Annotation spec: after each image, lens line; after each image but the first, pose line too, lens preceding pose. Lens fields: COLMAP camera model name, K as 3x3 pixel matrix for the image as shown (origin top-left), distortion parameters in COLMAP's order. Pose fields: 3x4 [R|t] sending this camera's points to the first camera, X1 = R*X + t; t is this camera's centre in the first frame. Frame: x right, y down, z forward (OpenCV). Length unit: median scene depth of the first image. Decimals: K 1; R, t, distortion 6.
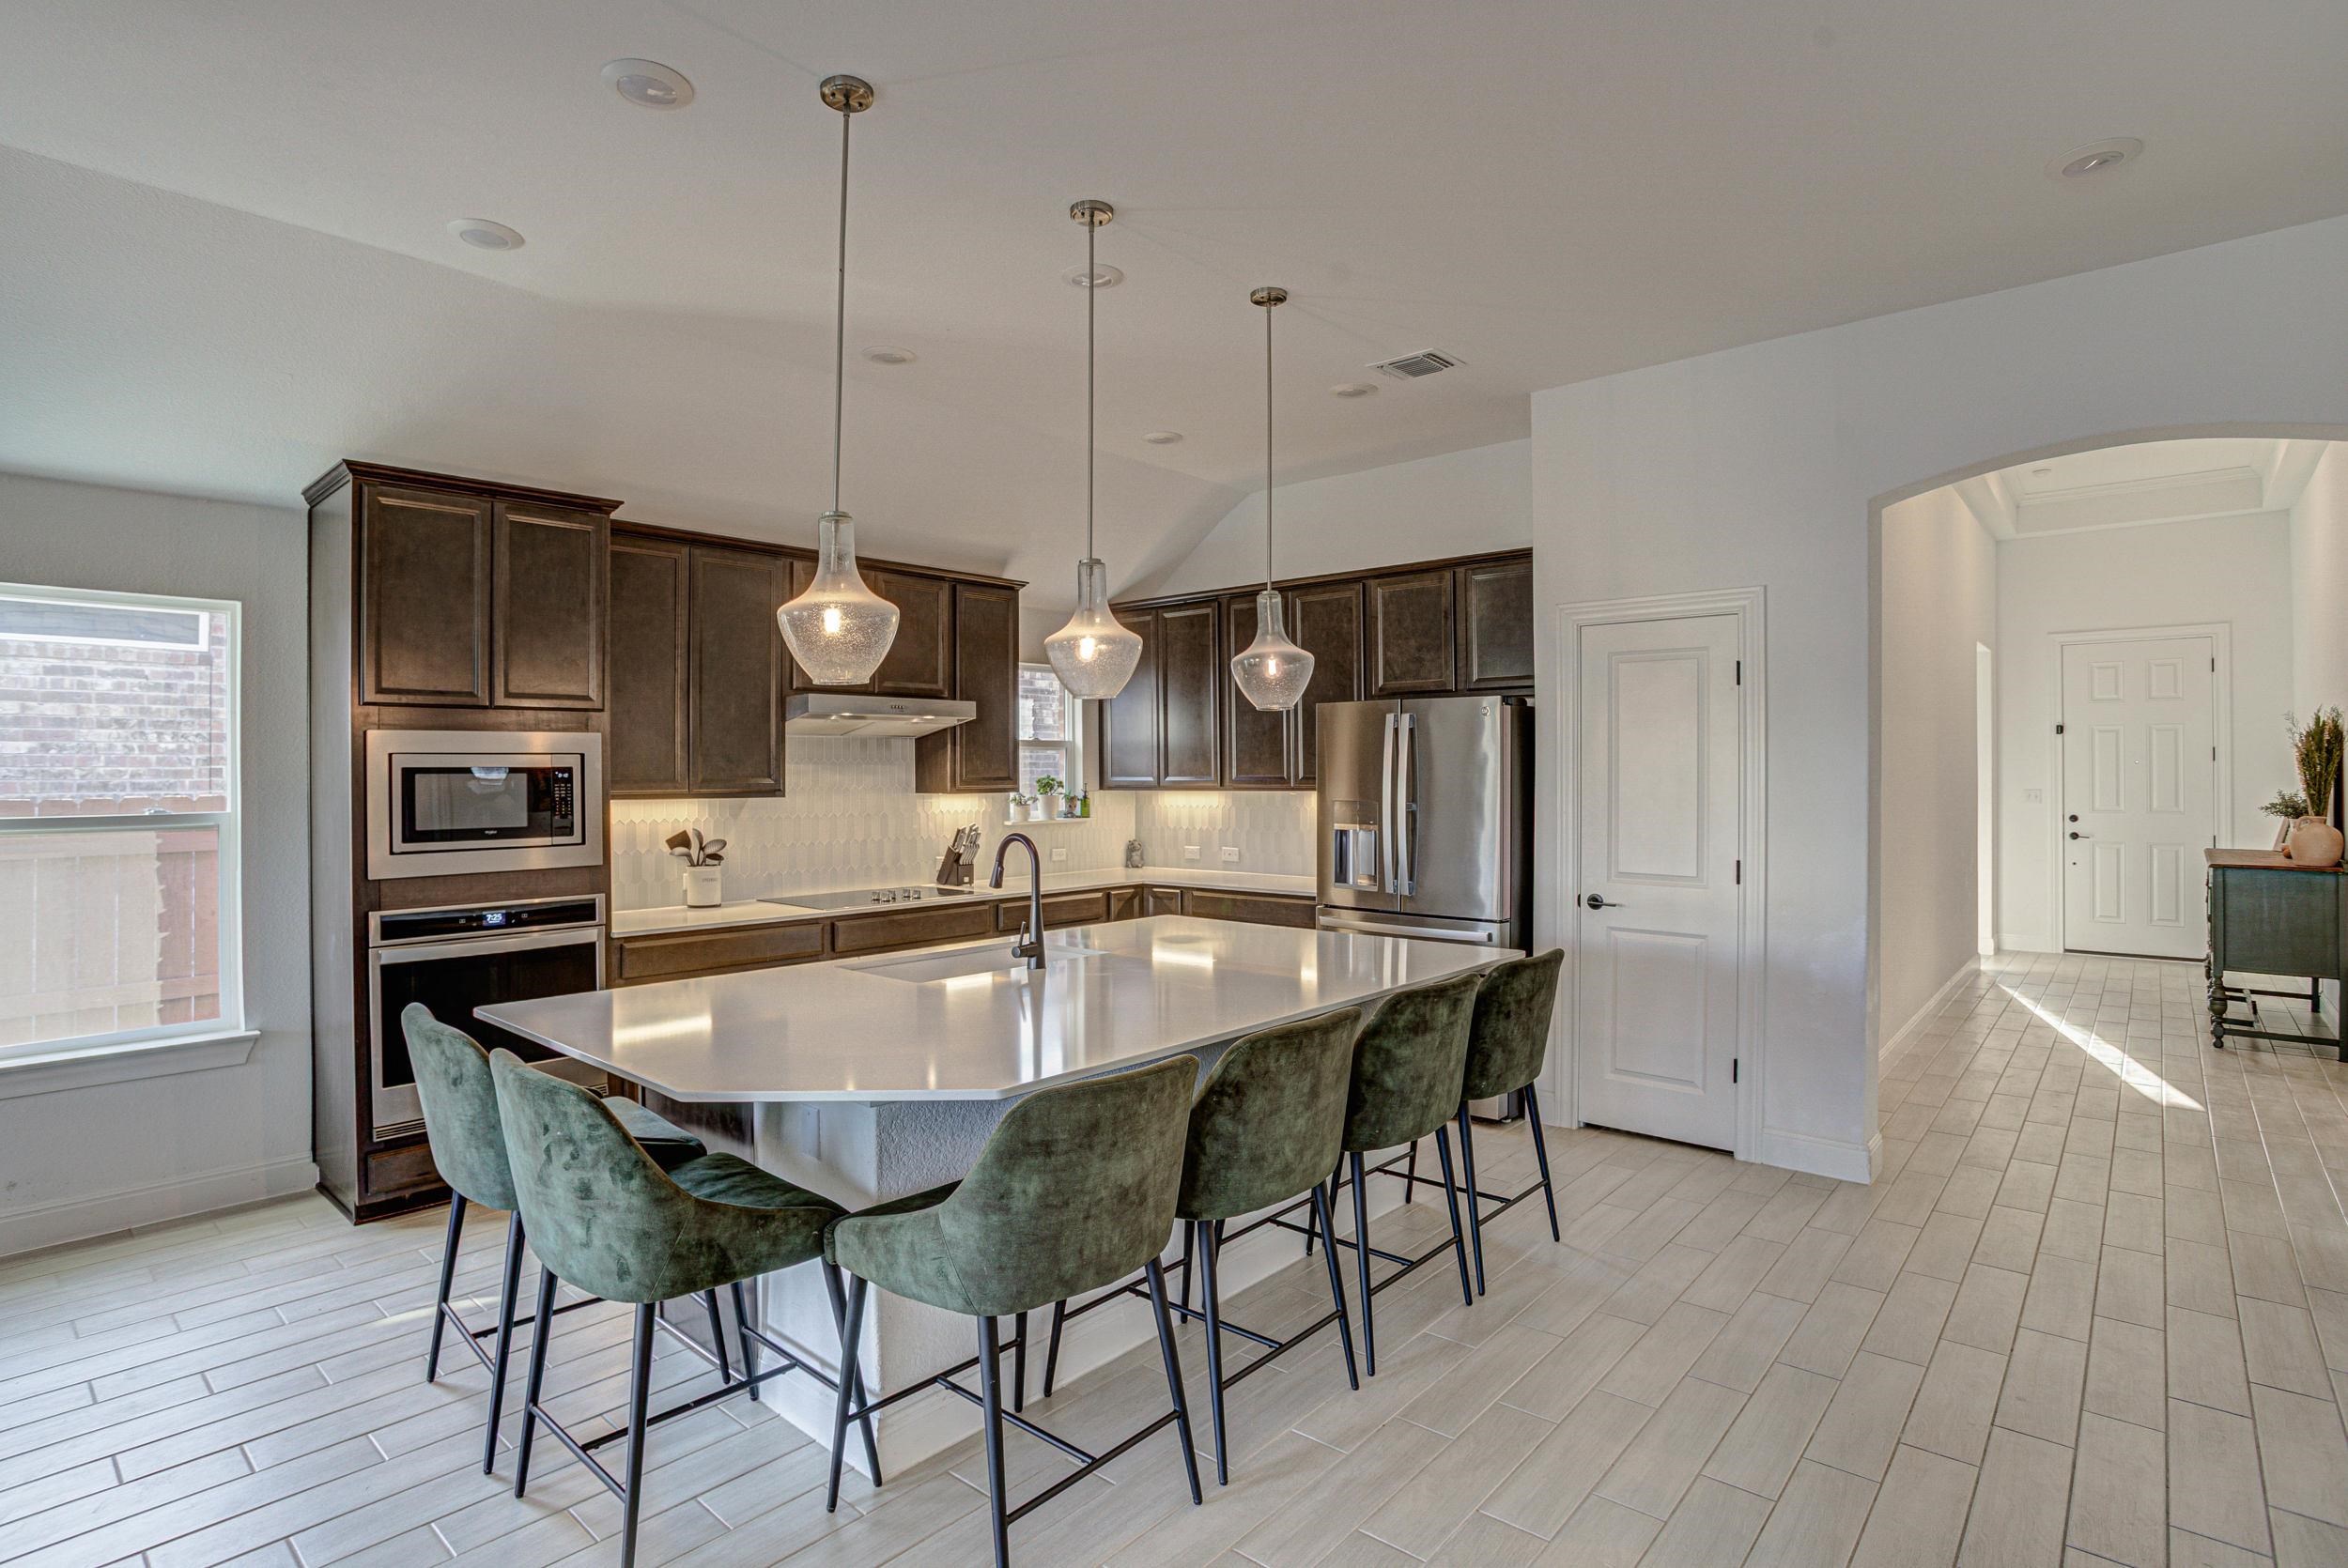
lens RADIAL K [[1163.3, 0, 1165.5], [0, 1163.3, 776.9], [0, 0, 1]] dist [-0.006523, 0.000909]
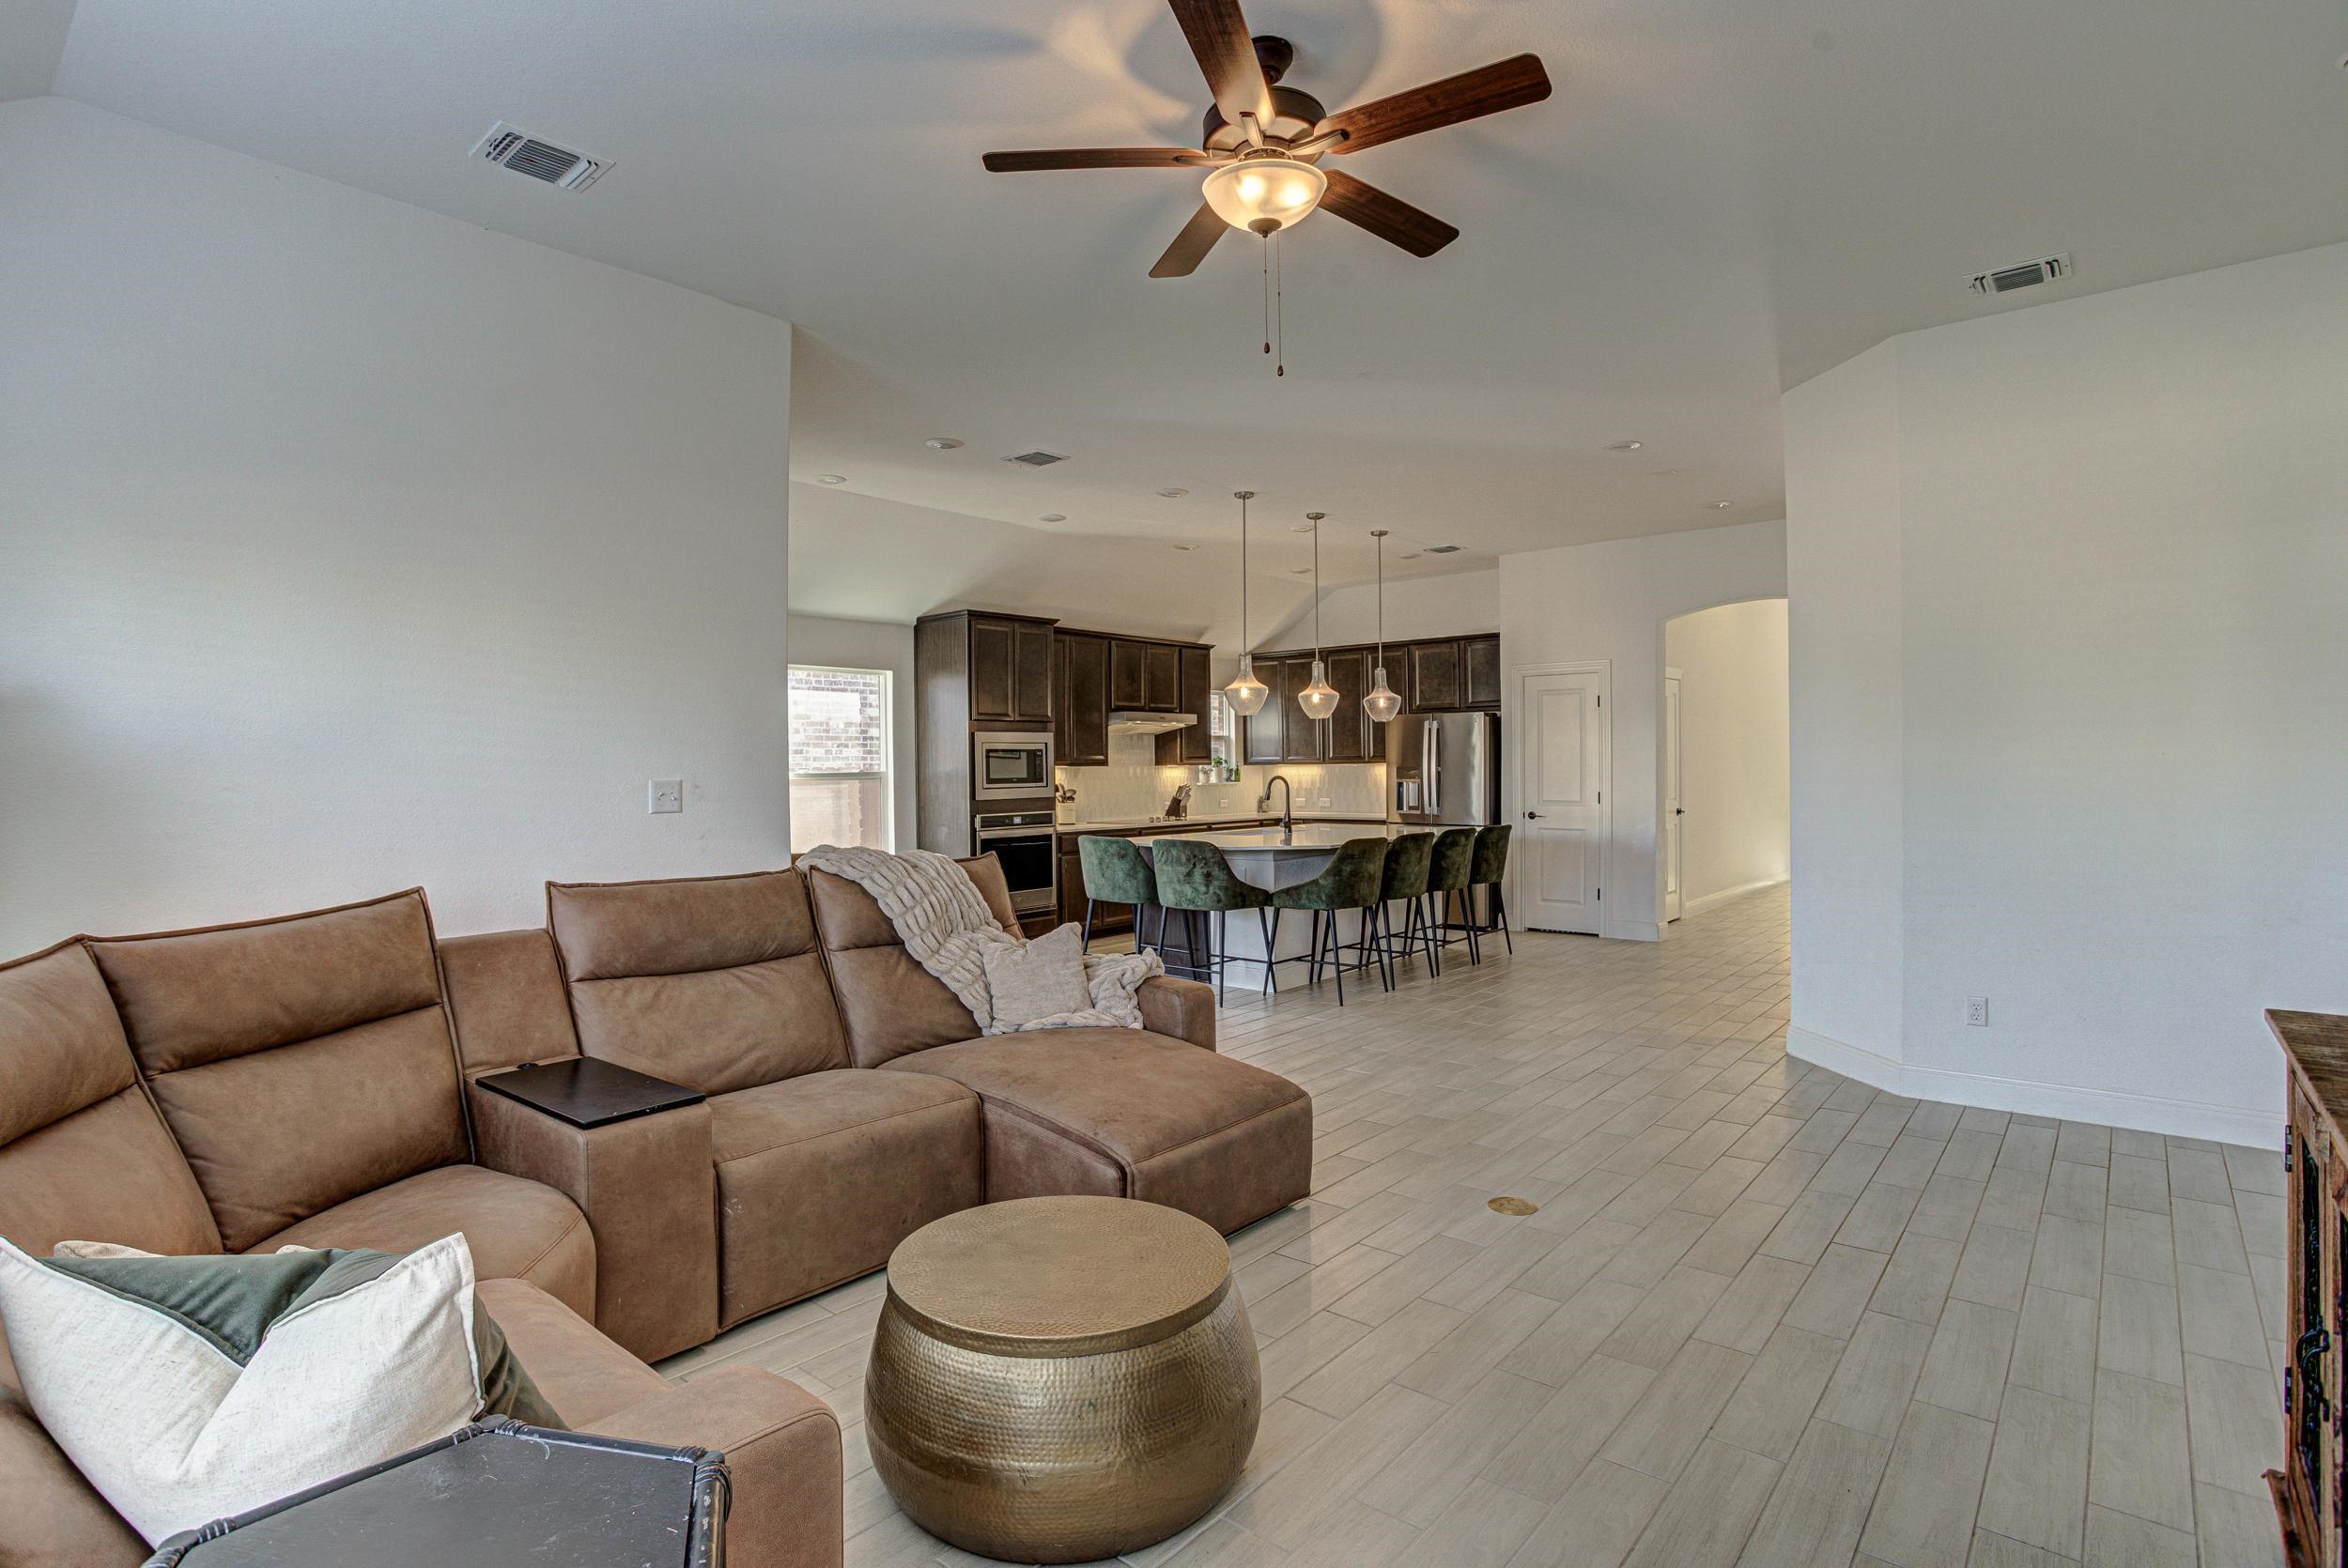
lens RADIAL K [[1163.3, 0, 1181.6], [0, 1163.3, 779.8], [0, 0, 1]] dist [-0.006523, 0.000909]
pose [[0.999517, -0.006552, 0.030362, -0.273305], [0.006334, 0.999954, 0.007265, 0.027309], [-0.030408, -0.007070, 0.999513, -0.918007]]
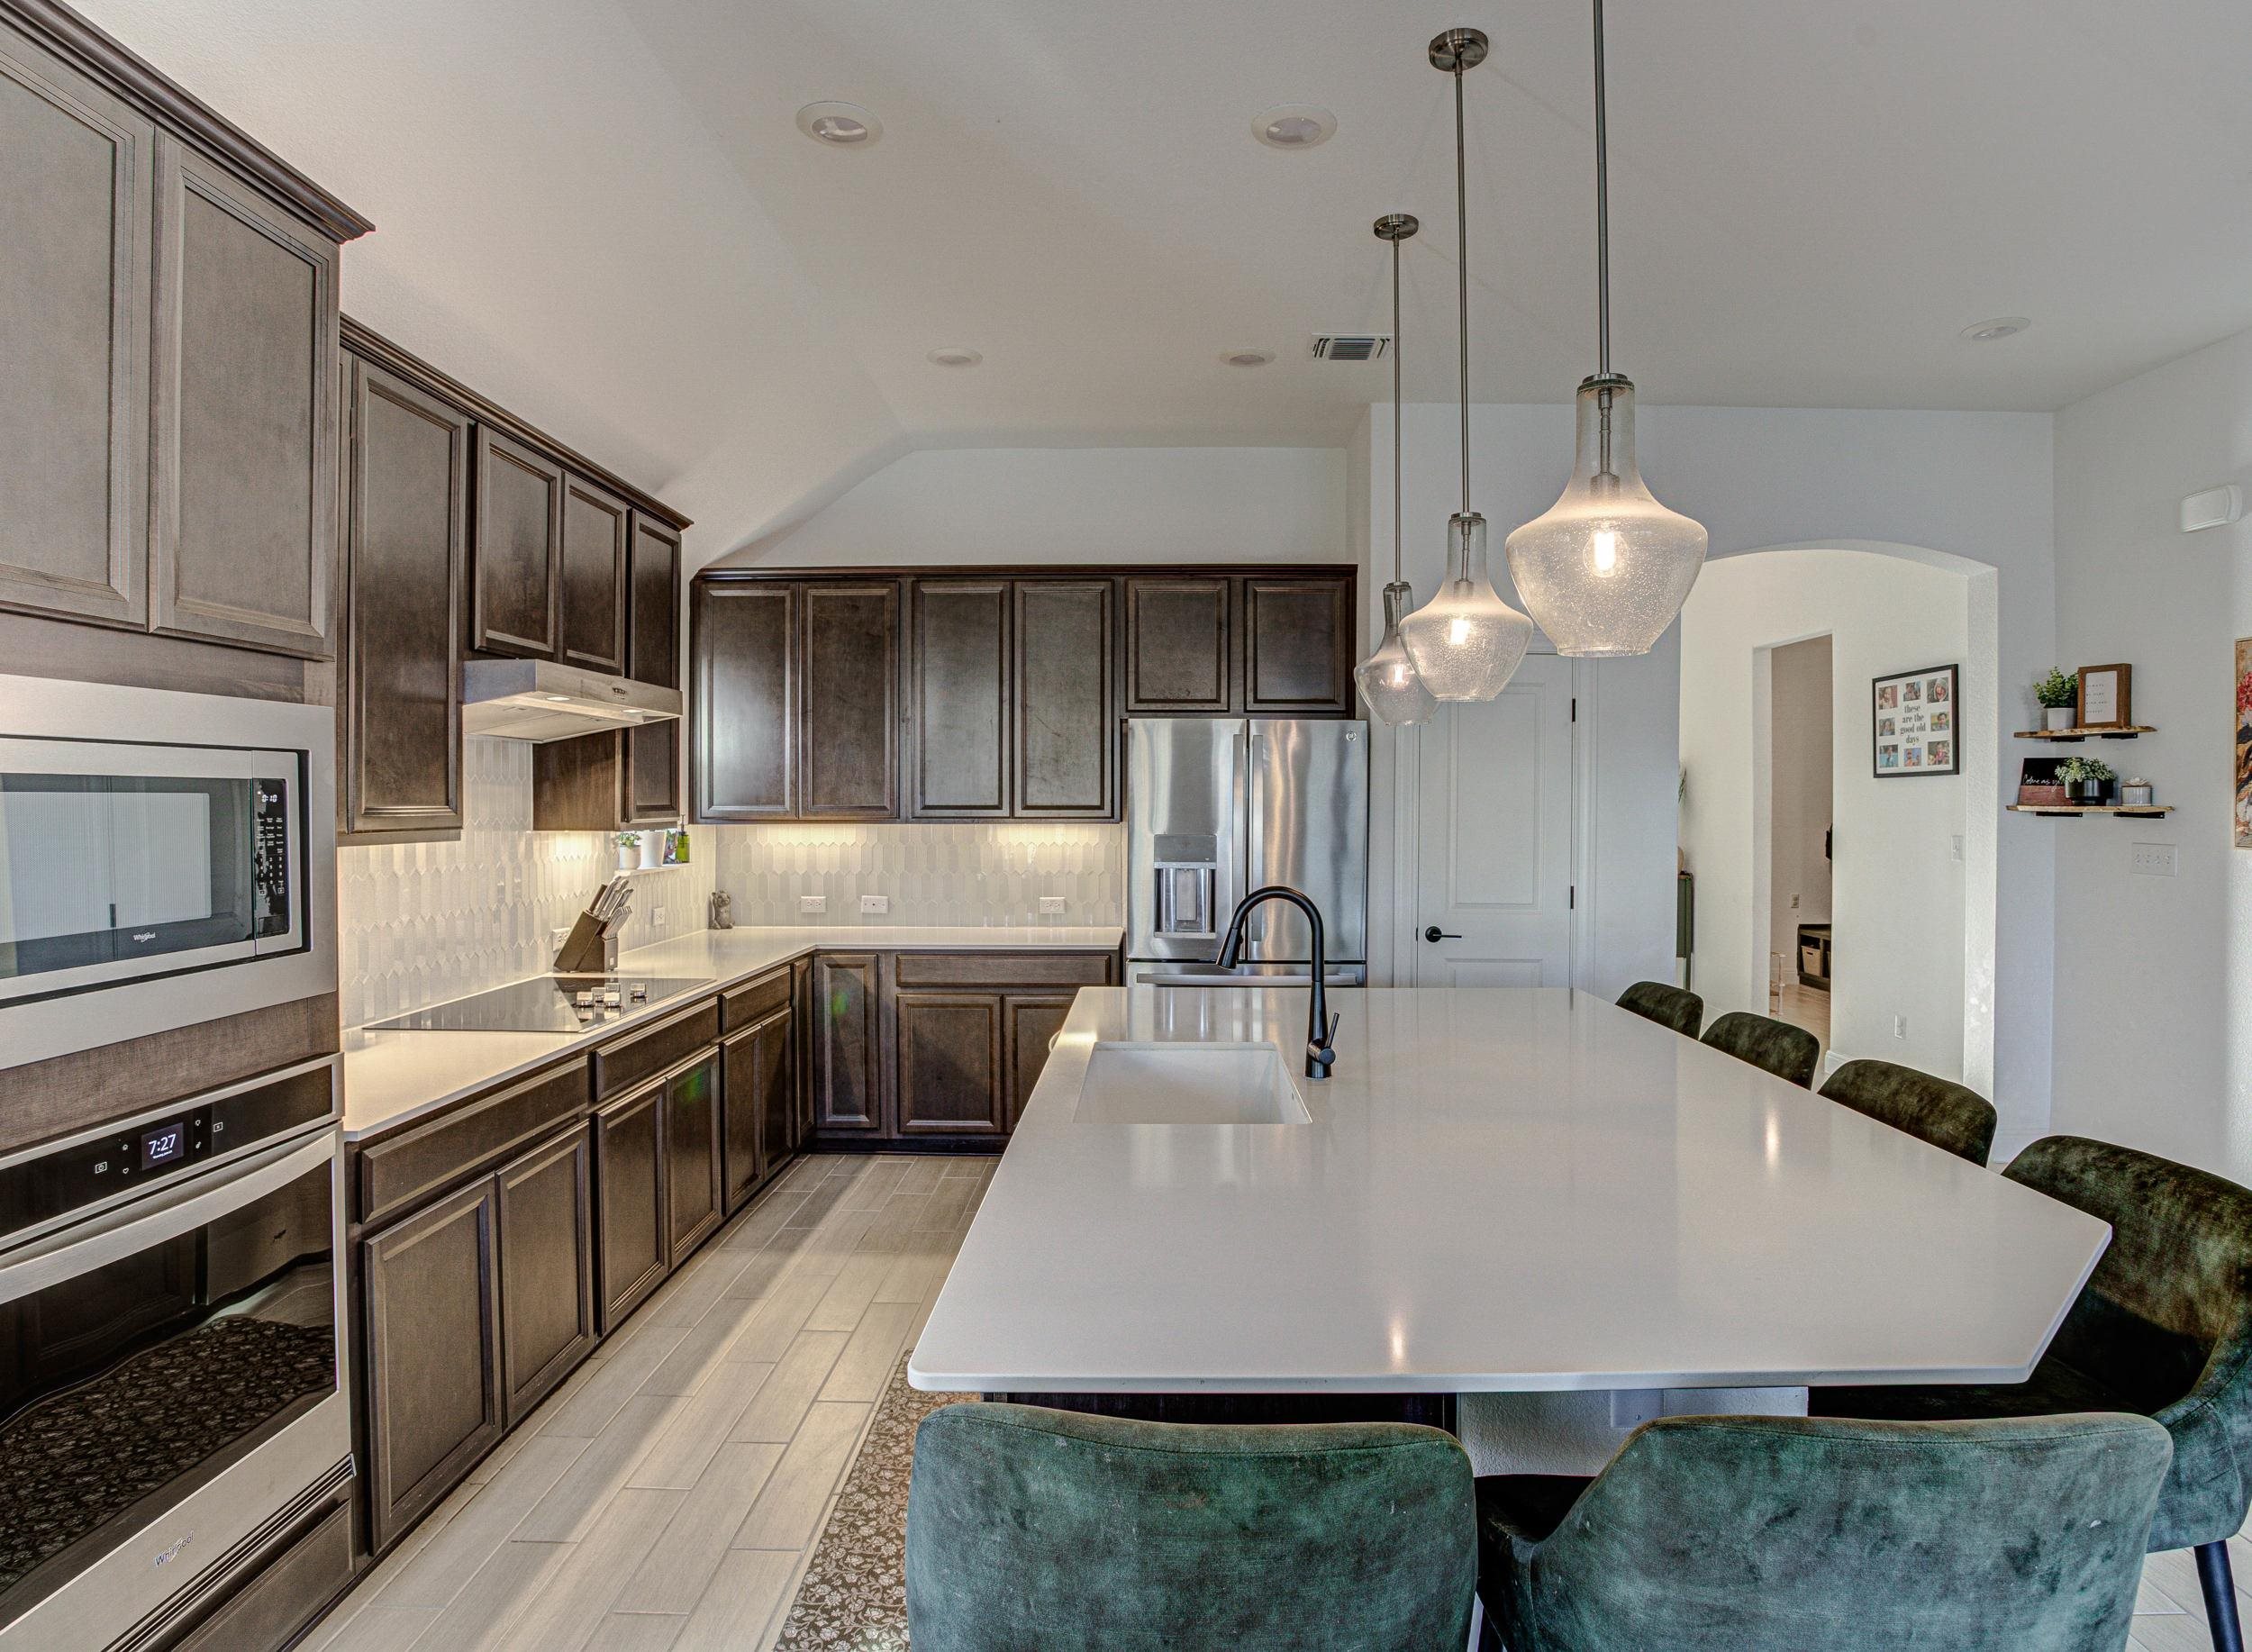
lens RADIAL K [[1222.4, 0, 1115.4], [0, 1222.4, 824.7], [0, 0, 1]] dist [-0.022757, 0.009172]
pose [[0.758571, -0.006076, 0.651562, -0.481876], [-0.004264, 0.999889, 0.014289, 0.000403], [-0.651576, -0.013617, 0.758461, 0.363842]]
